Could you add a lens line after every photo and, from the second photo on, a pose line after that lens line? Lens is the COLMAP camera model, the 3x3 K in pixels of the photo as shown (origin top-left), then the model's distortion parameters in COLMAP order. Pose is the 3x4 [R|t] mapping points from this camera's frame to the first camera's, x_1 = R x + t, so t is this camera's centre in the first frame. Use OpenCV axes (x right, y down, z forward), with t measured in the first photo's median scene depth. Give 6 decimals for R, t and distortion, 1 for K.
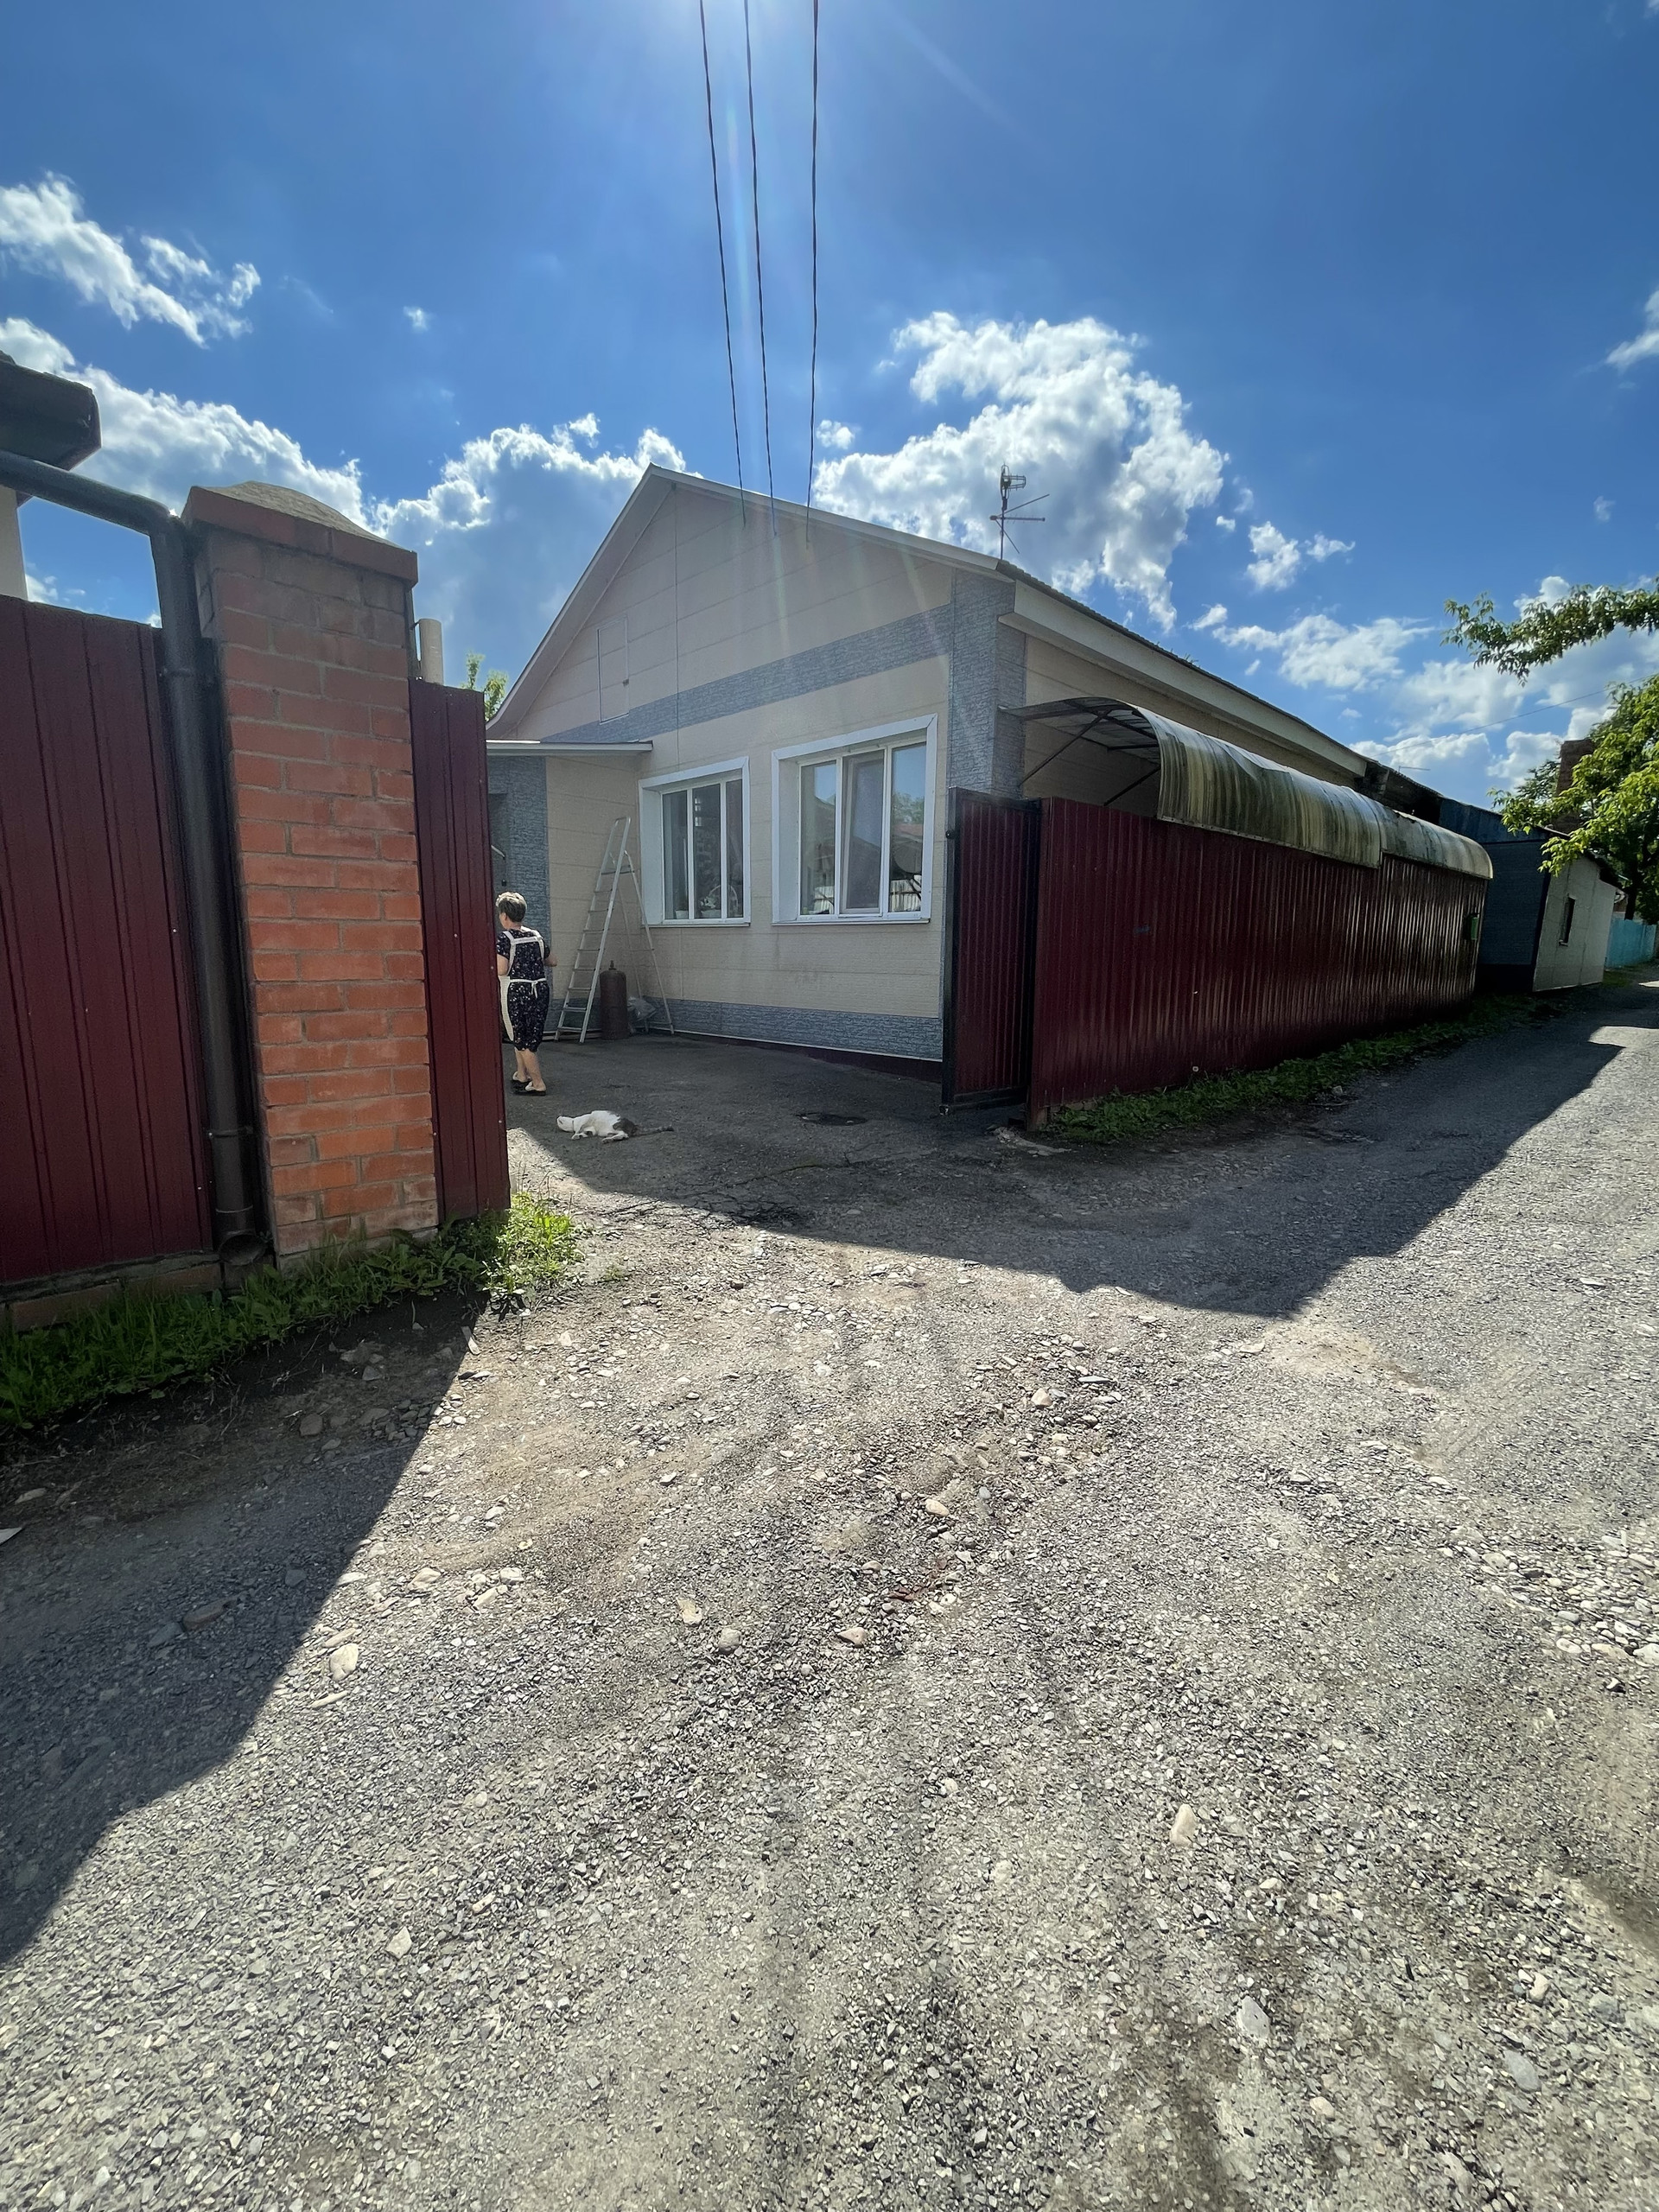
lens RADIAL K [[888.4, 0, 828.6], [0, 888.4, 1062.1], [0, 0, 1]] dist [0.001834, -0.000368]
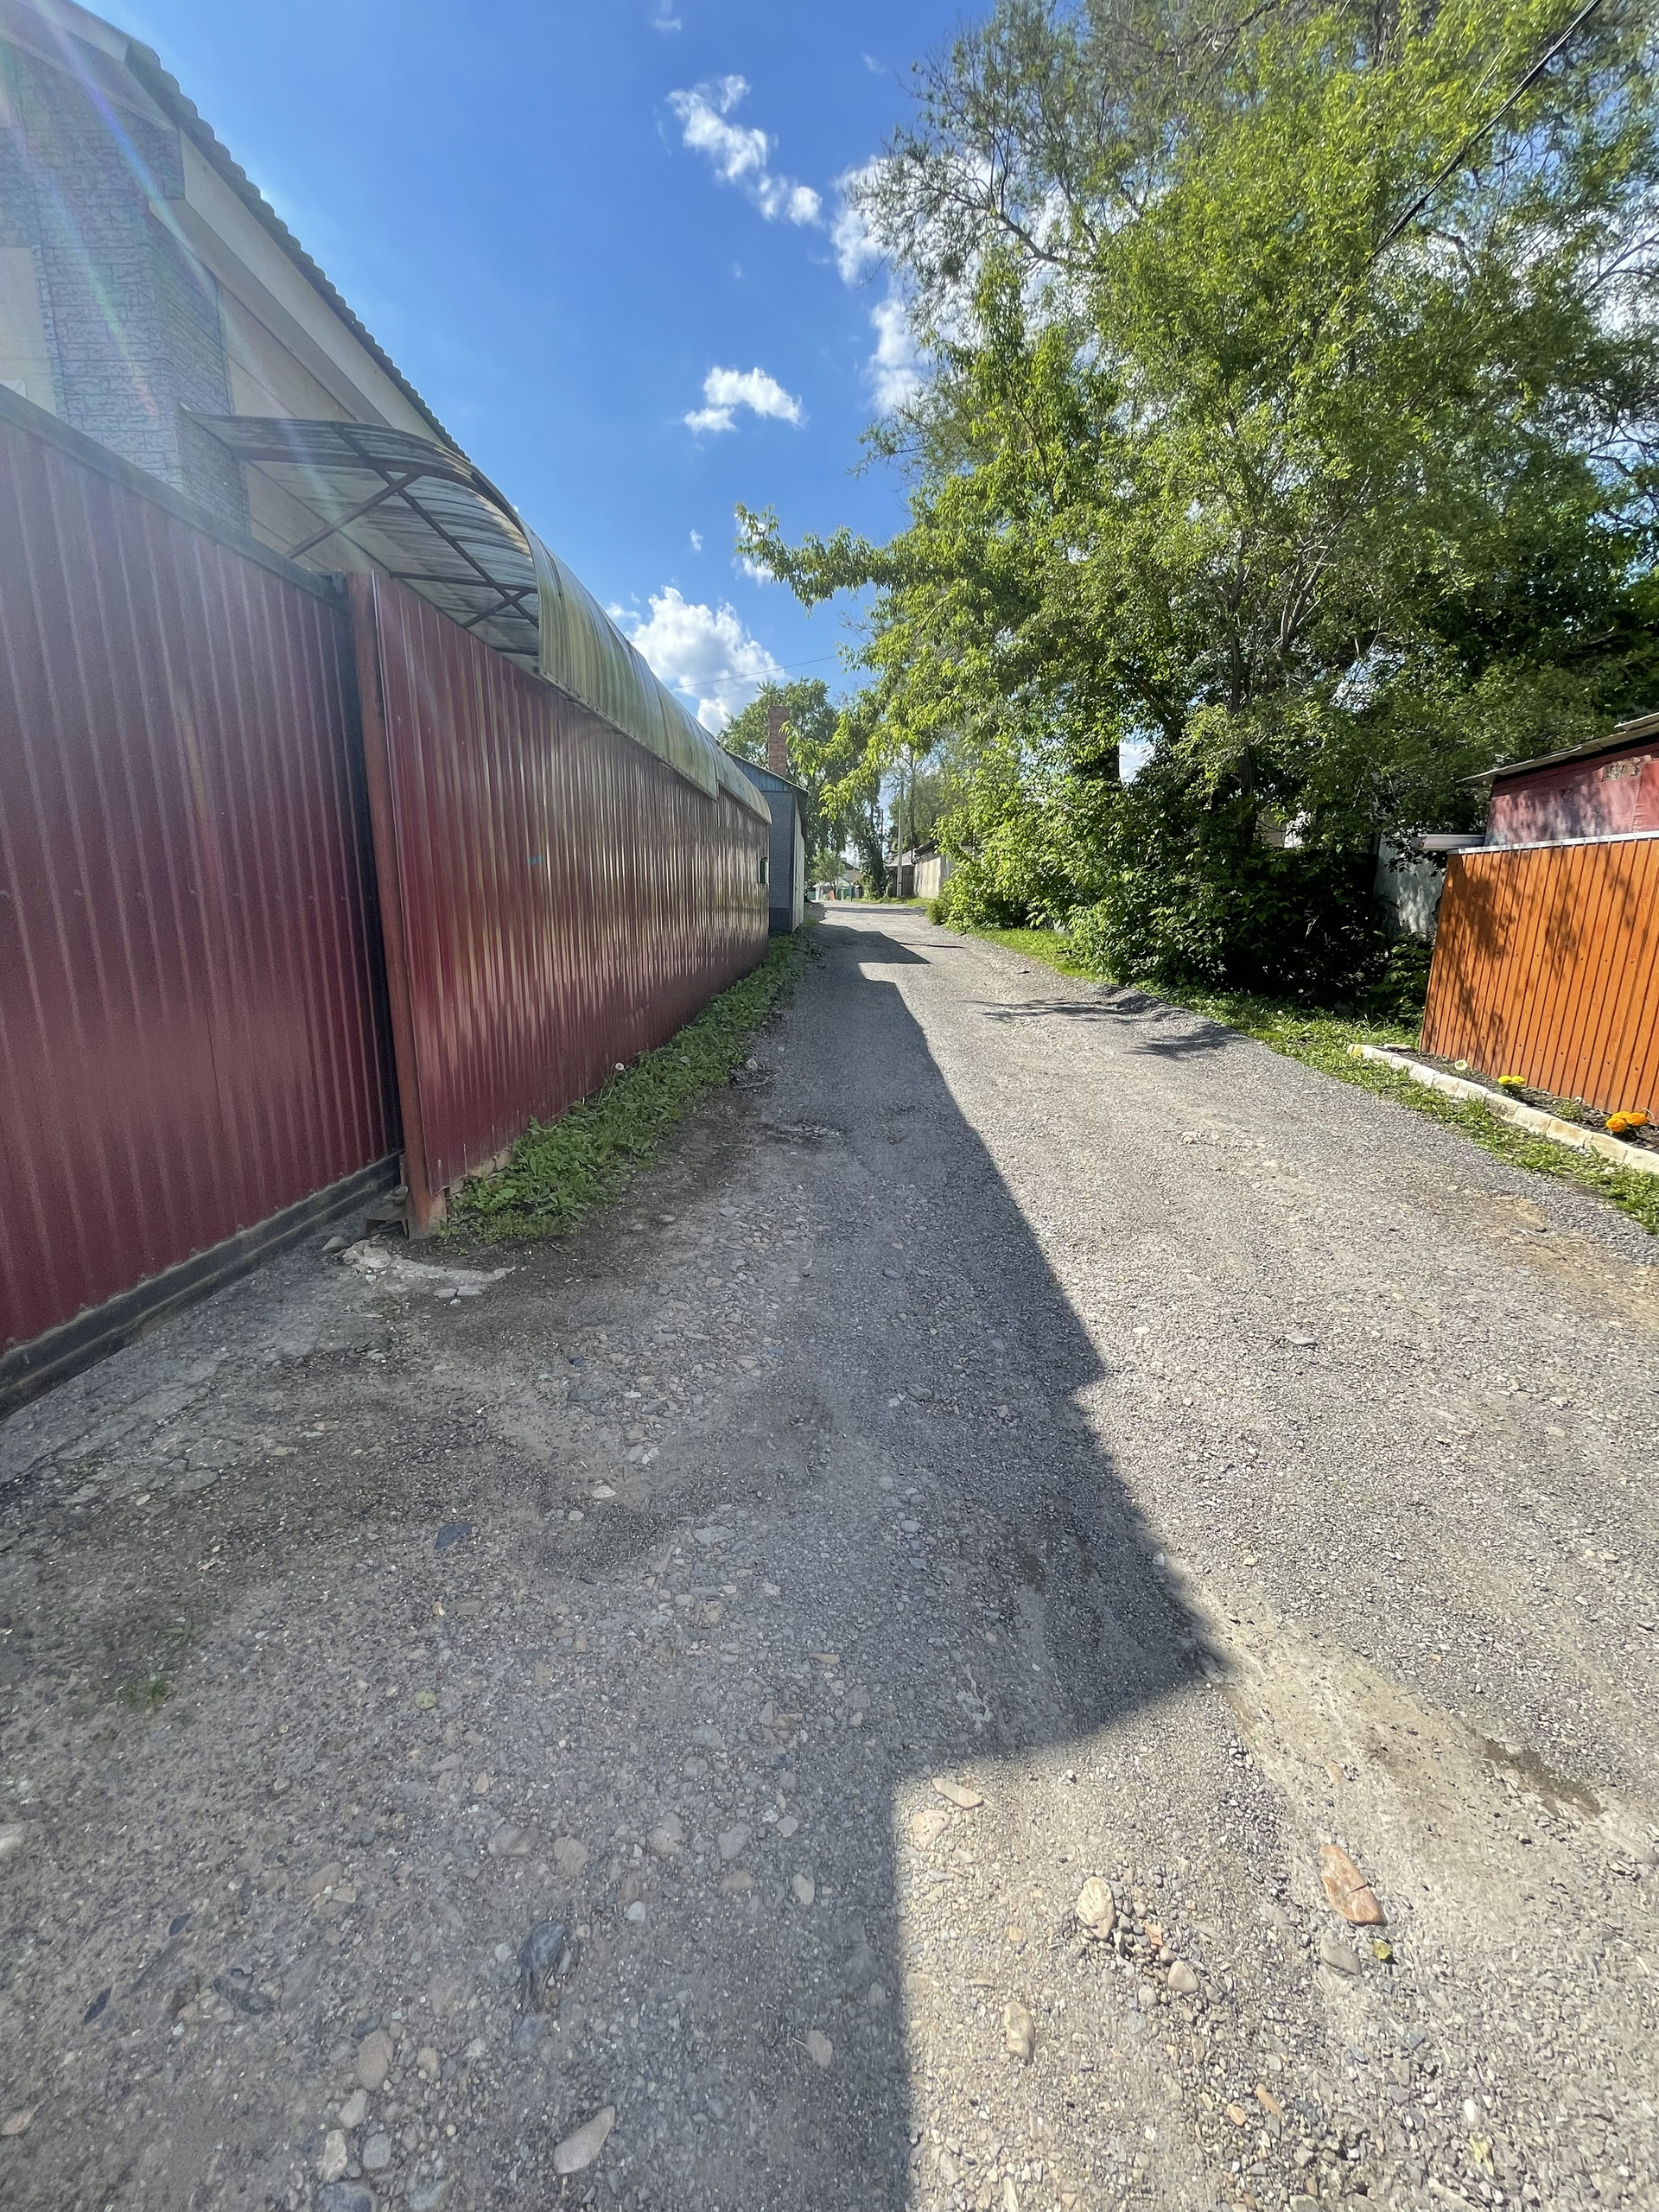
lens RADIAL K [[888.4, 0, 820.1], [0, 888.4, 1099.9], [0, 0, 1]] dist [0.001834, -0.000368]
pose [[0.700468, -0.154566, 0.696745, 0.051270], [0.079395, 0.987083, 0.139155, -0.076792], [-0.709254, -0.042156, 0.703692, 0.607069]]
